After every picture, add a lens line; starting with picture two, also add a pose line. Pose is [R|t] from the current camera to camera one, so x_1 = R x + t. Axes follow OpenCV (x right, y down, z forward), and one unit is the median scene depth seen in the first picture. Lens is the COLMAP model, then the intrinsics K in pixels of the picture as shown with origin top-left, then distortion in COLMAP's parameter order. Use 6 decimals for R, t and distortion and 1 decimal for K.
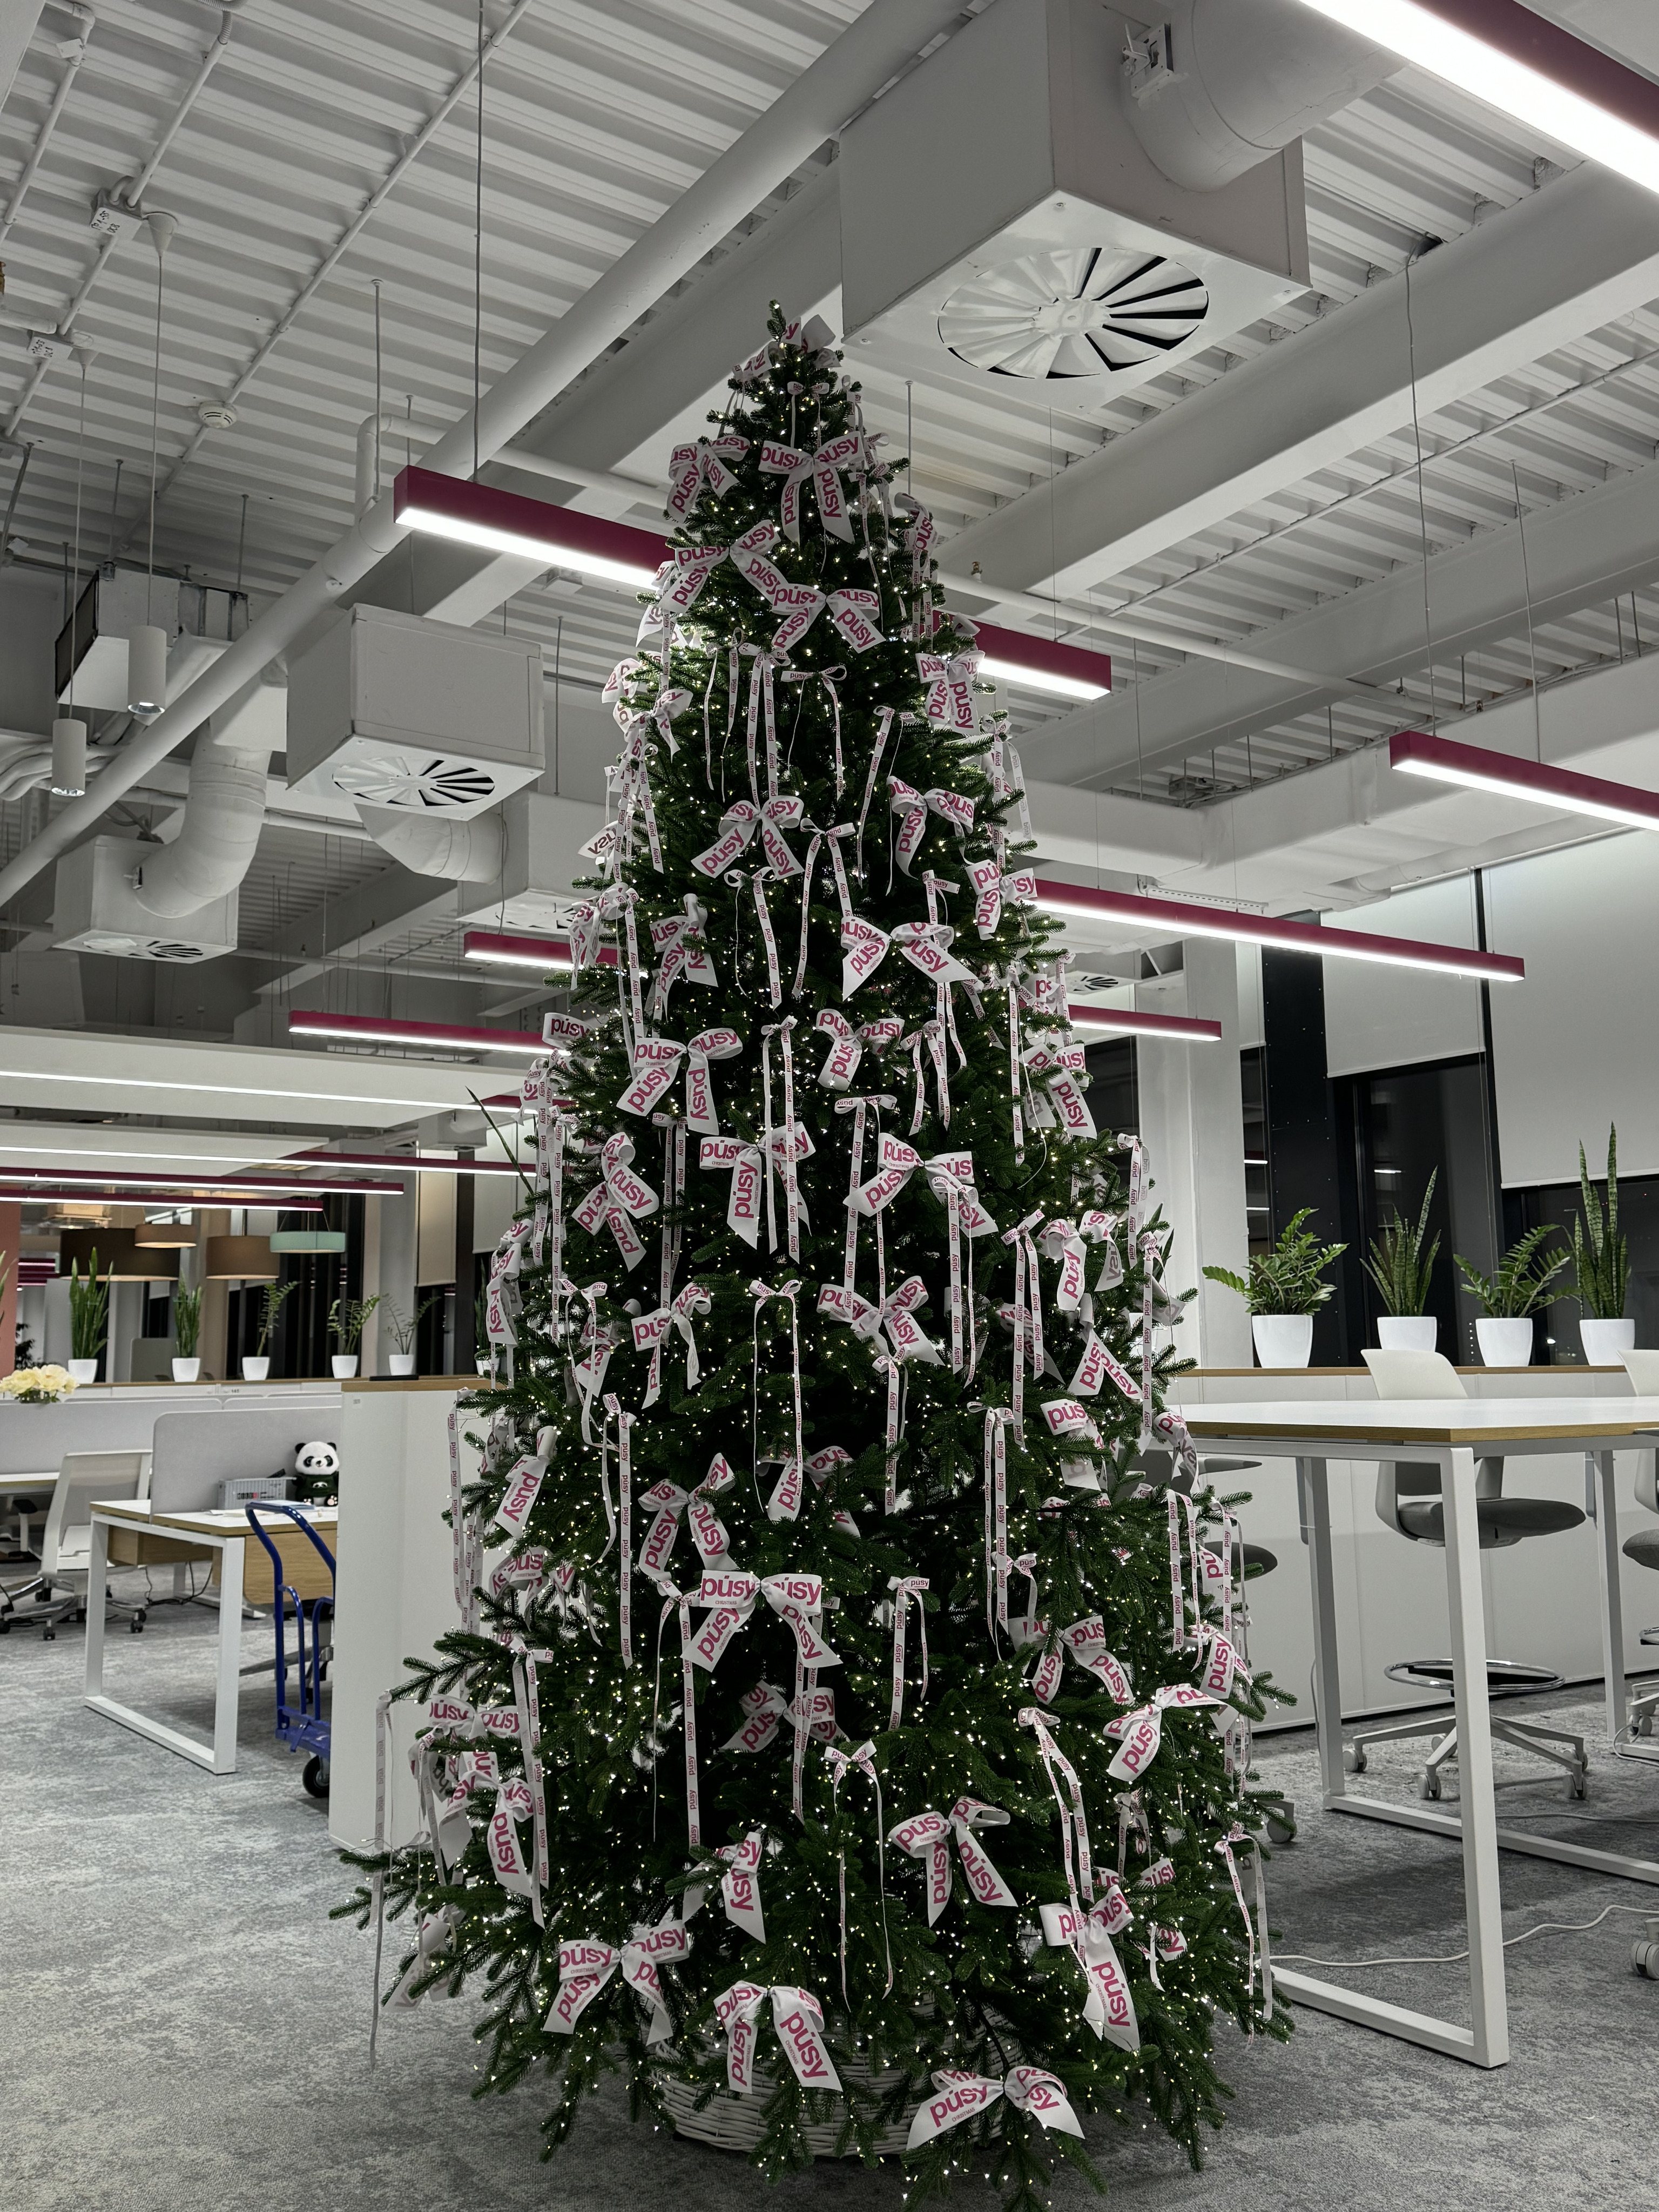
lens RADIAL K [[1921.8, 0, 829.5], [0, 1921.8, 1106.0], [0, 0, 1]] dist [0.066142, -0.101721]
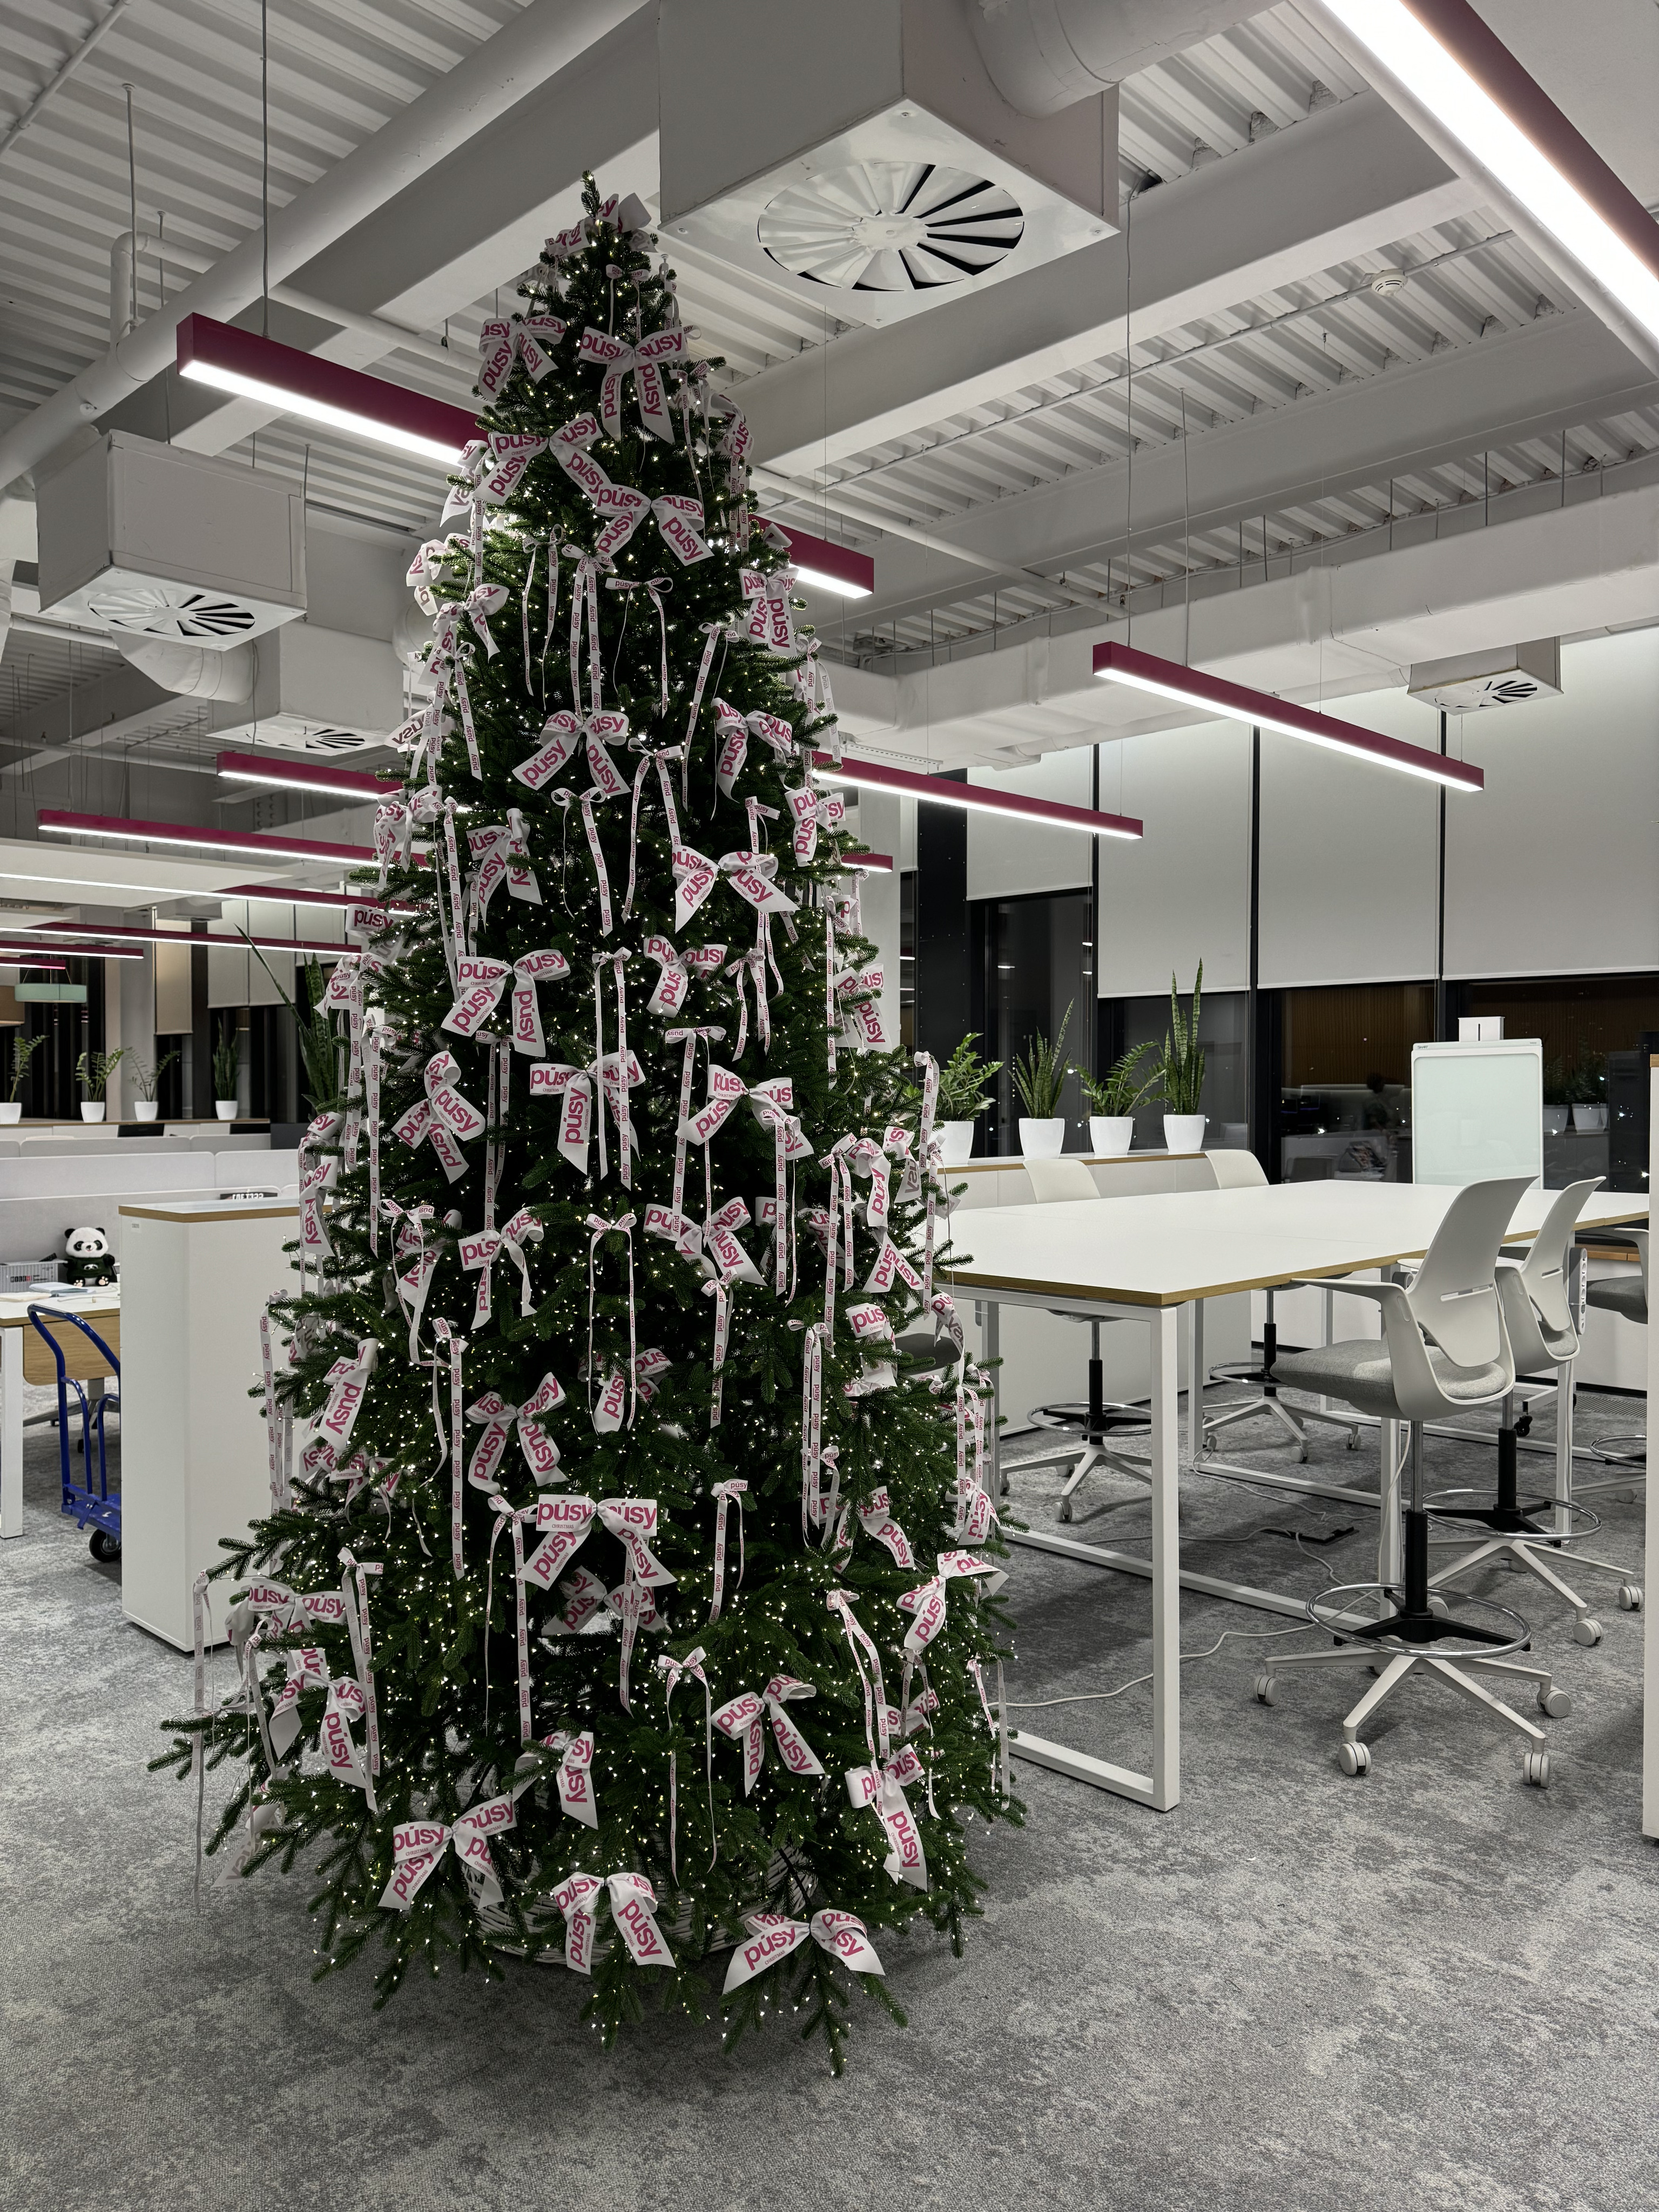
lens RADIAL K [[1561.7, 0, 833.3], [0, 1561.7, 1113.7], [0, 0, 1]] dist [0.027291, -0.031800]
pose [[0.979715, 0.009571, 0.200165, -0.071979], [-0.039701, 0.988330, 0.147061, -0.081167], [-0.196422, -0.152025, 0.968662, 0.165259]]
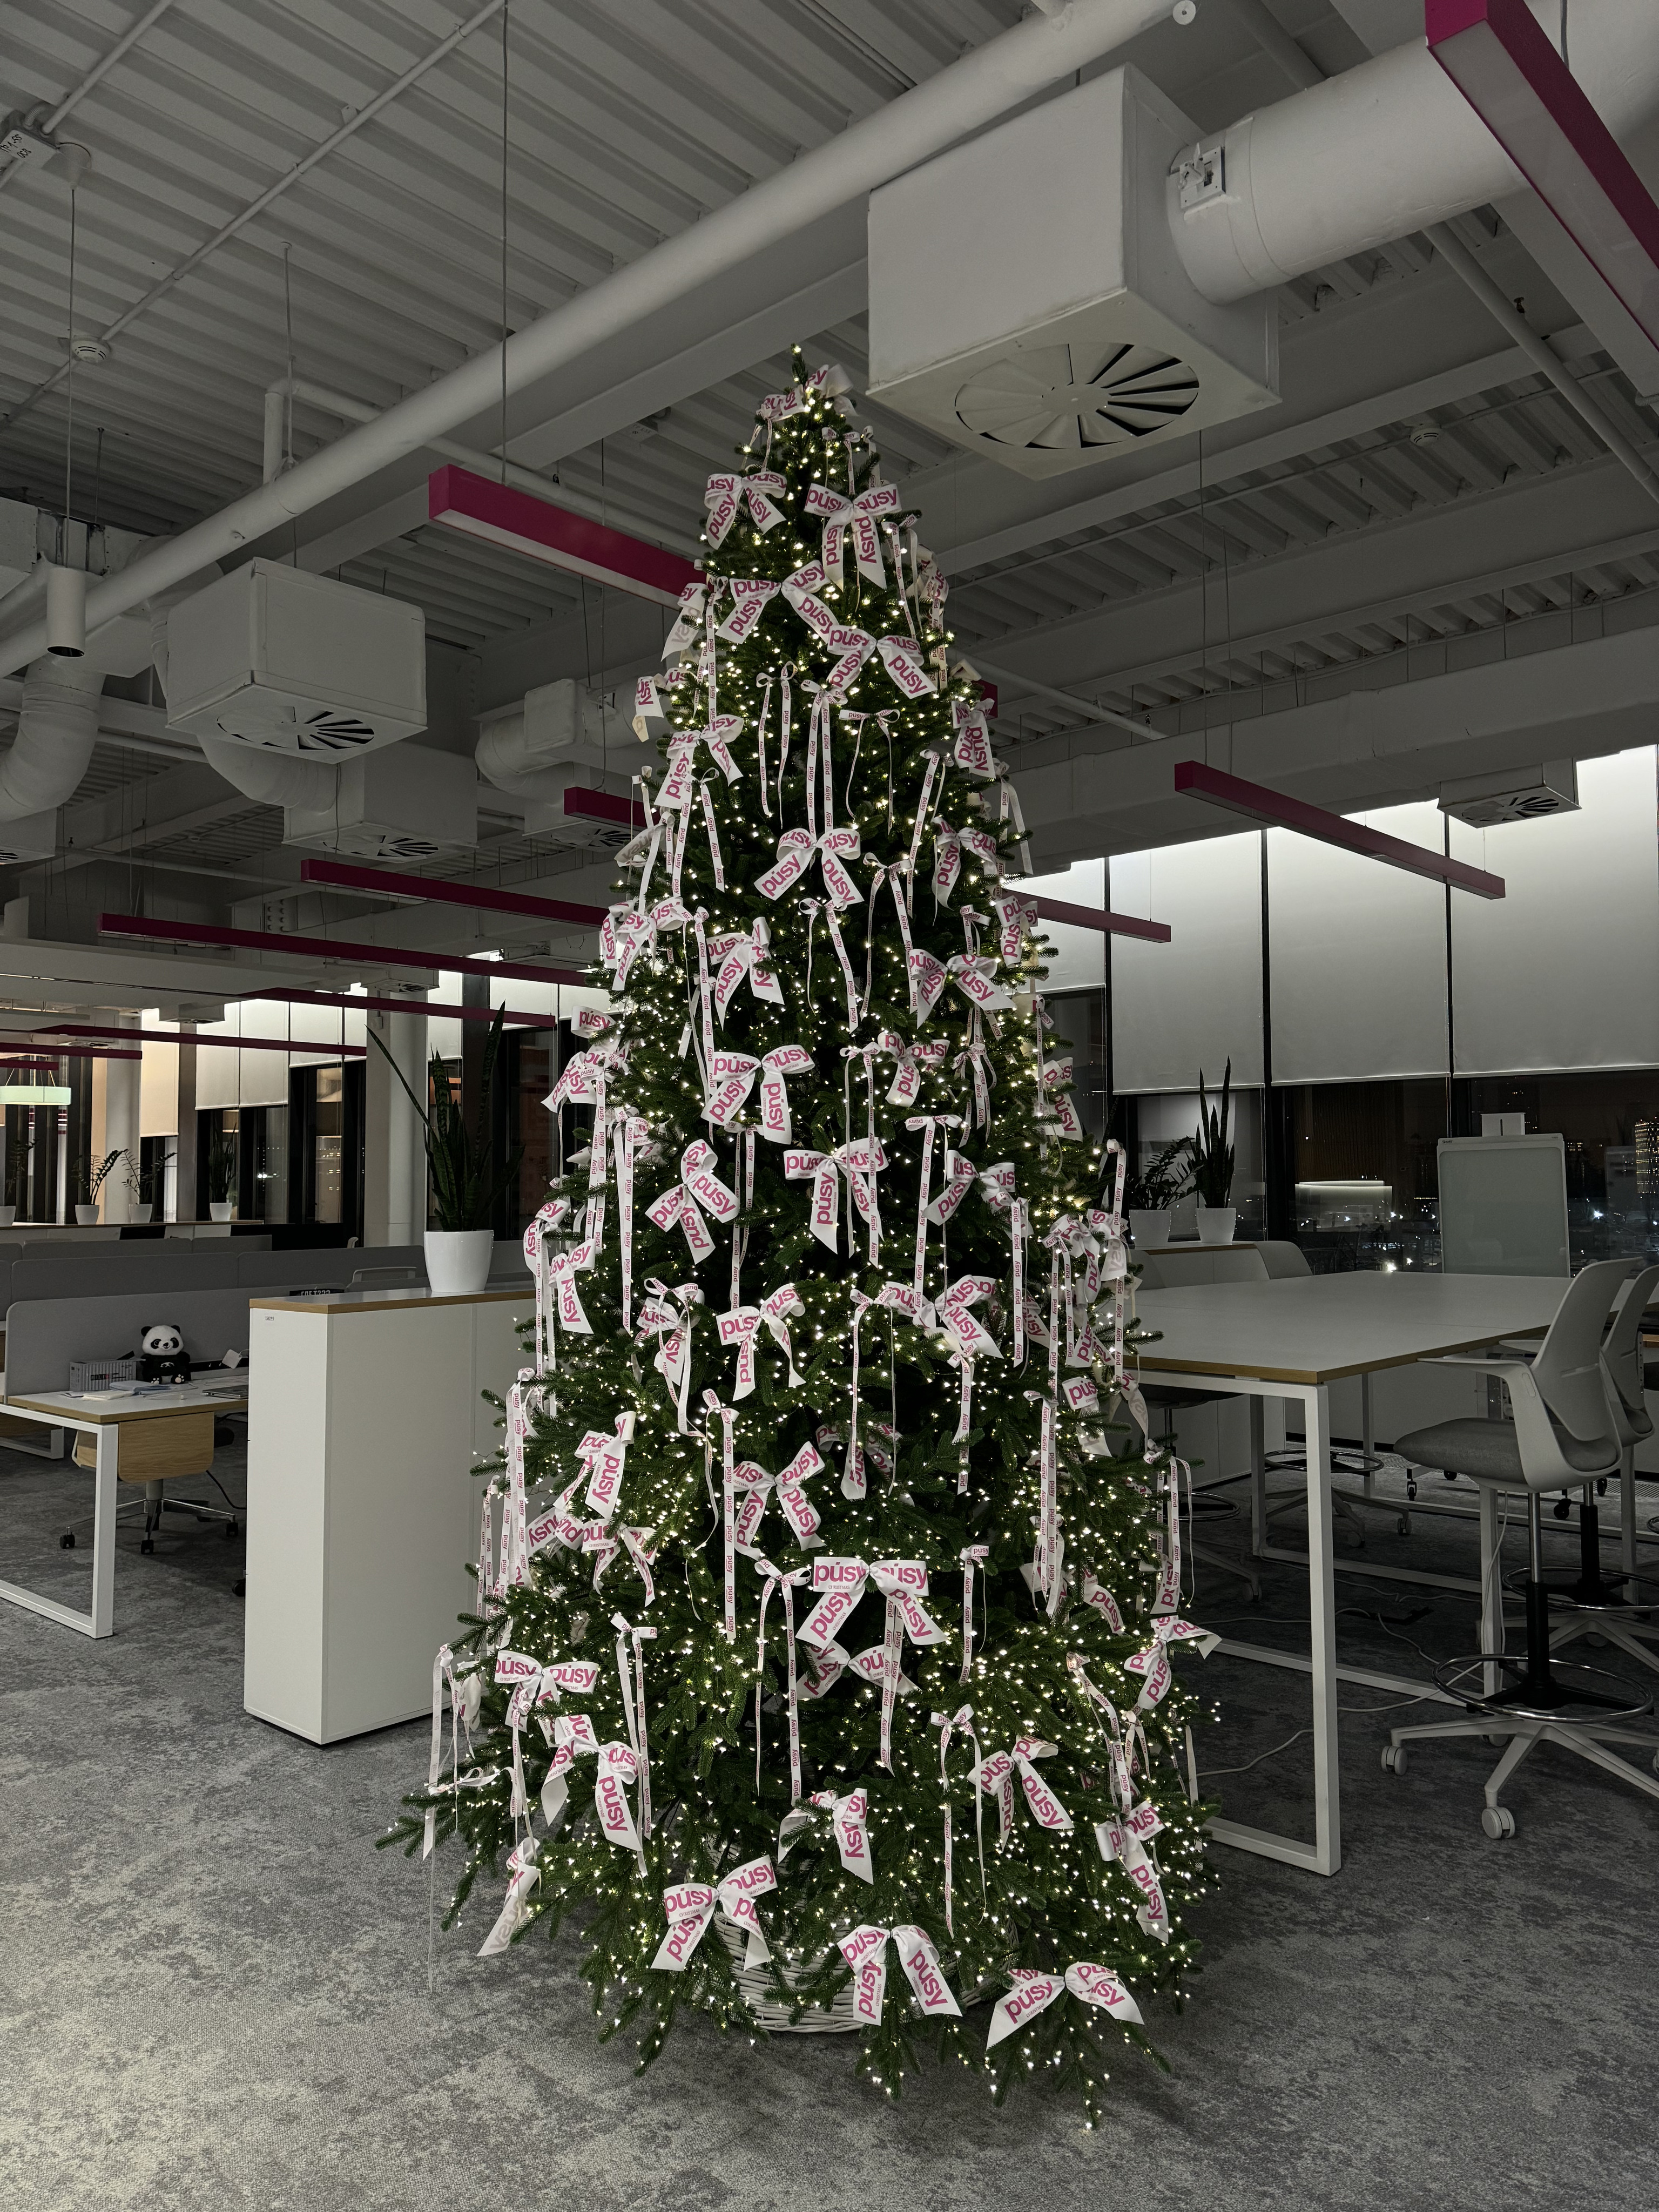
lens RADIAL K [[1559.1, 0, 840.9], [0, 1559.1, 1107.8], [0, 0, 1]] dist [0.030025, -0.029404]
pose [[0.971598, 0.019154, 0.235860, -0.237063], [-0.038684, 0.996167, 0.078459, -0.075365], [-0.233453, -0.085354, 0.968615, 0.140252]]
